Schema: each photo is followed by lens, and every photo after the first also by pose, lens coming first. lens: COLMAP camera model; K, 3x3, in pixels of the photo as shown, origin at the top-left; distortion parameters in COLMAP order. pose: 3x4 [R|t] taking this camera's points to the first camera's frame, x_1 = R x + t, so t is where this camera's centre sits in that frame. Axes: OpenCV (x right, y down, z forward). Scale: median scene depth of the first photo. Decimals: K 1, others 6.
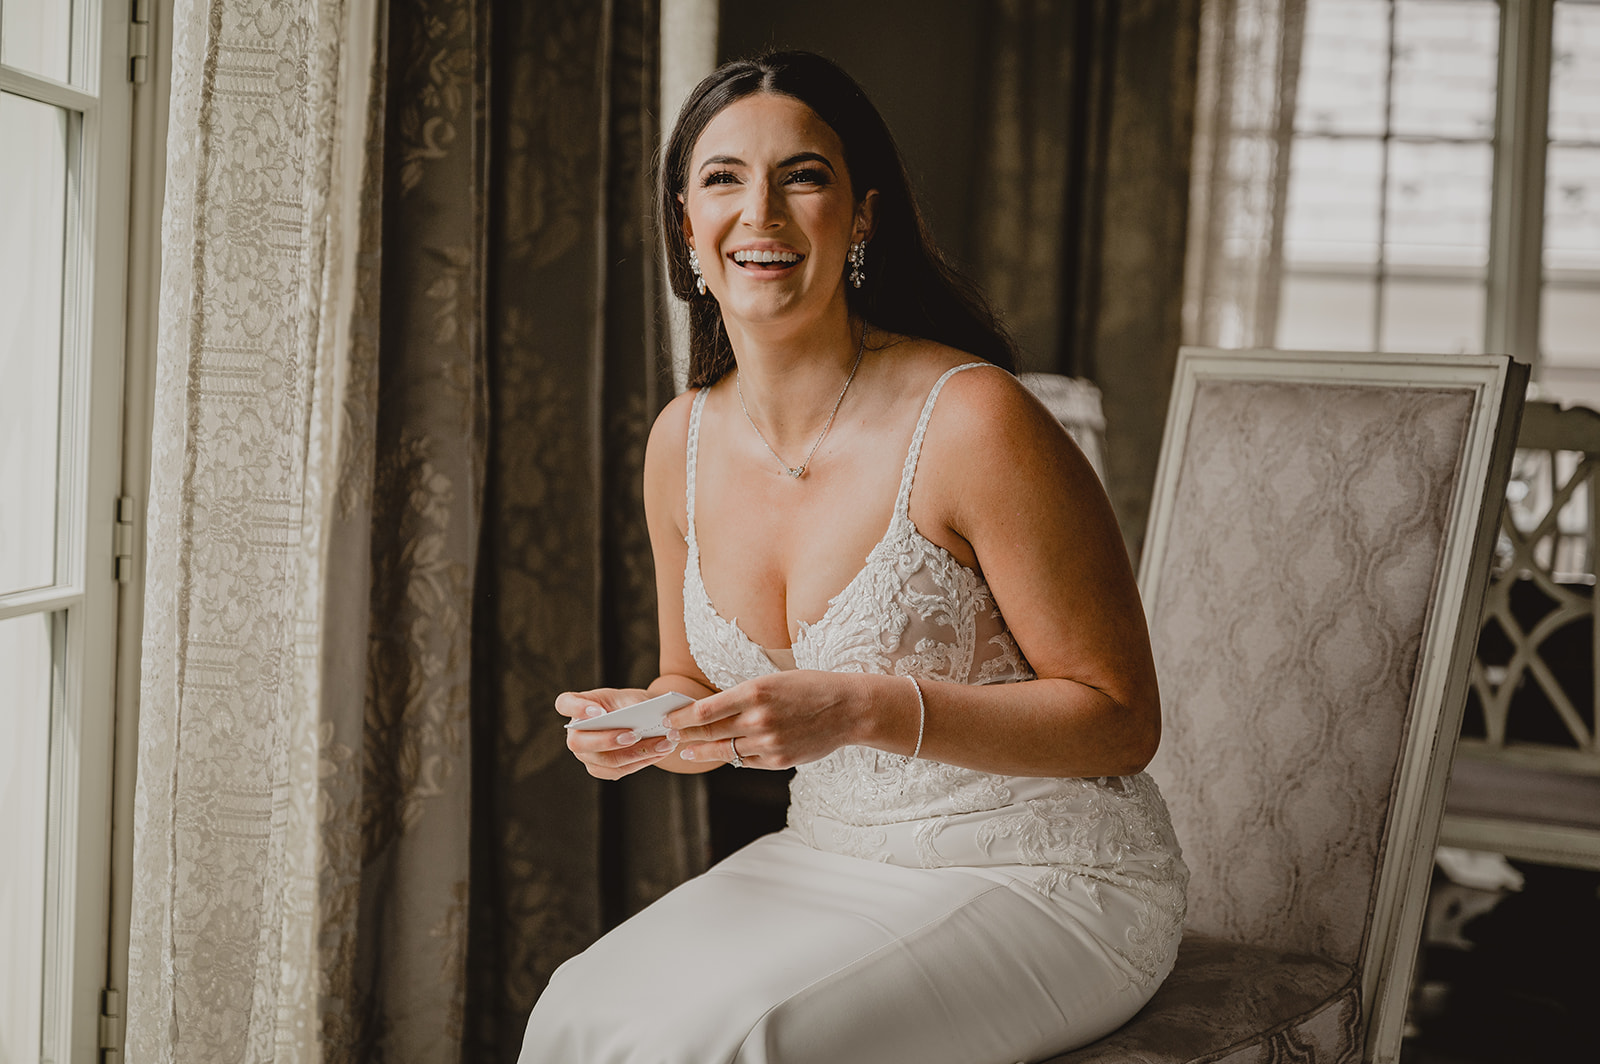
lens RADIAL K [[3245.3, 0, 797.3], [0, 3245.3, 702.2], [0, 0, 1]] dist [-0.008389, 0.000000]
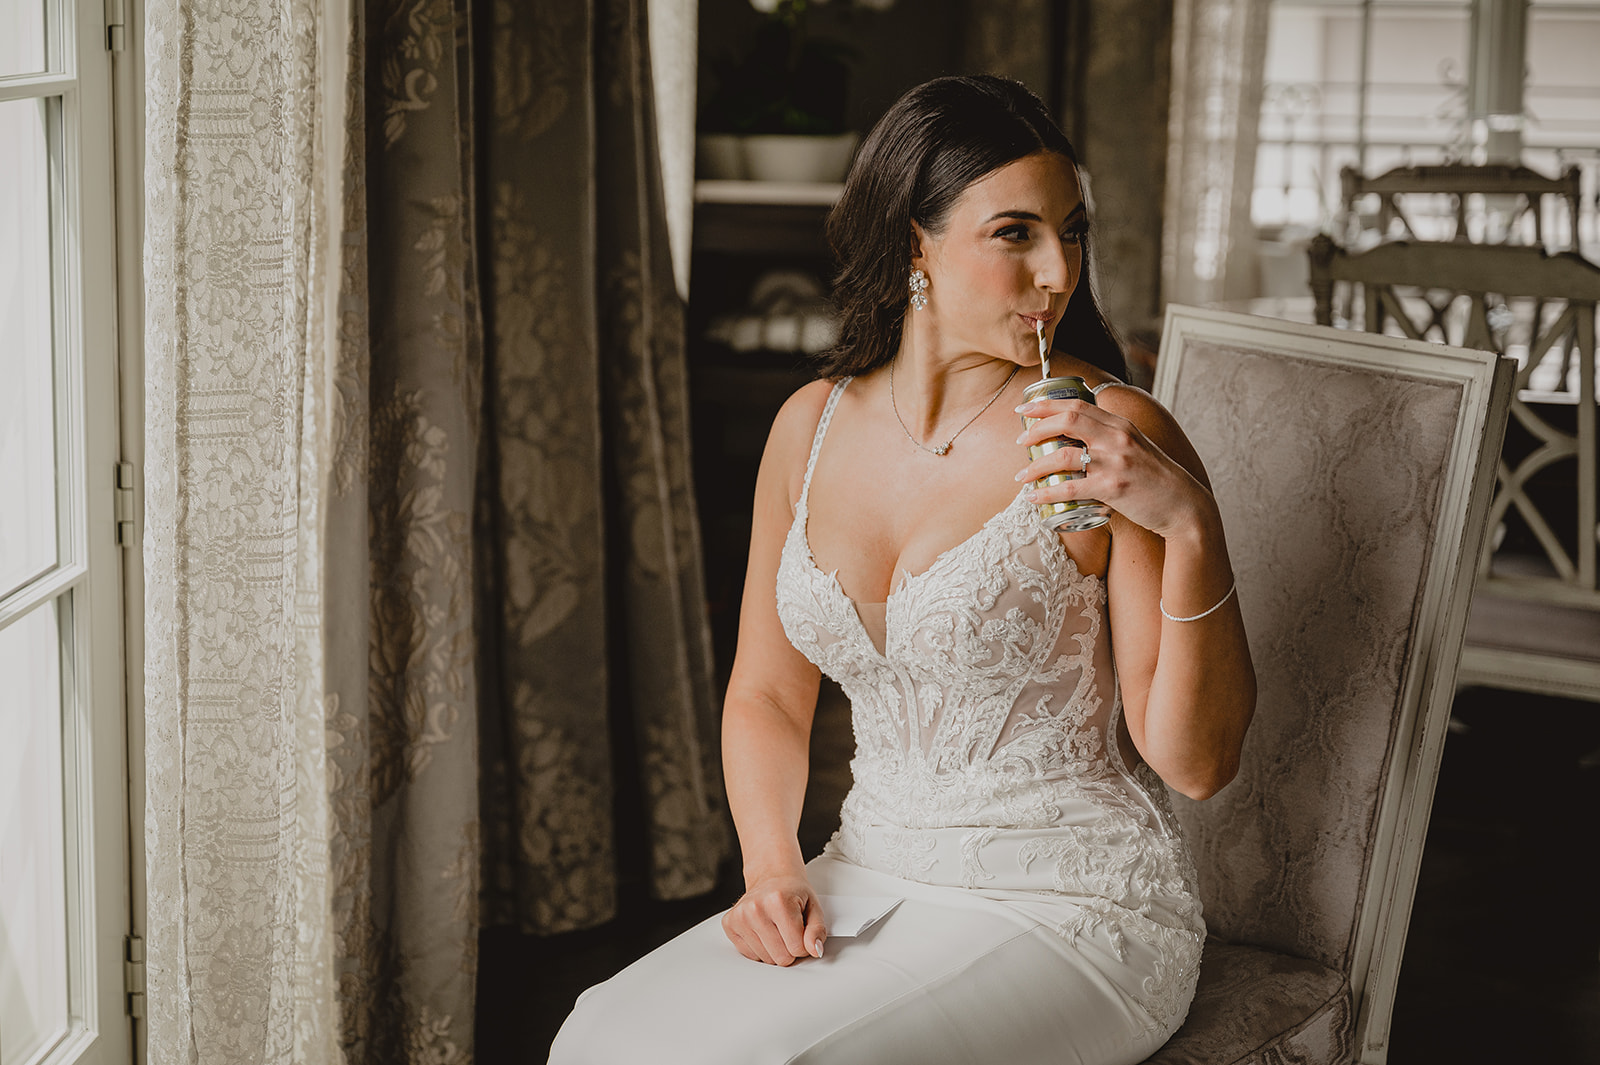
lens RADIAL K [[3090.1, 0, 790.6], [0, 3090.1, 488.2], [0, 0, 1]] dist [-0.013496, 0.000000]
pose [[0.999687, -0.023613, -0.008286, 0.008684], [0.024425, 0.992732, 0.117841, -0.175344], [0.005443, -0.118007, 0.992998, 0.048290]]
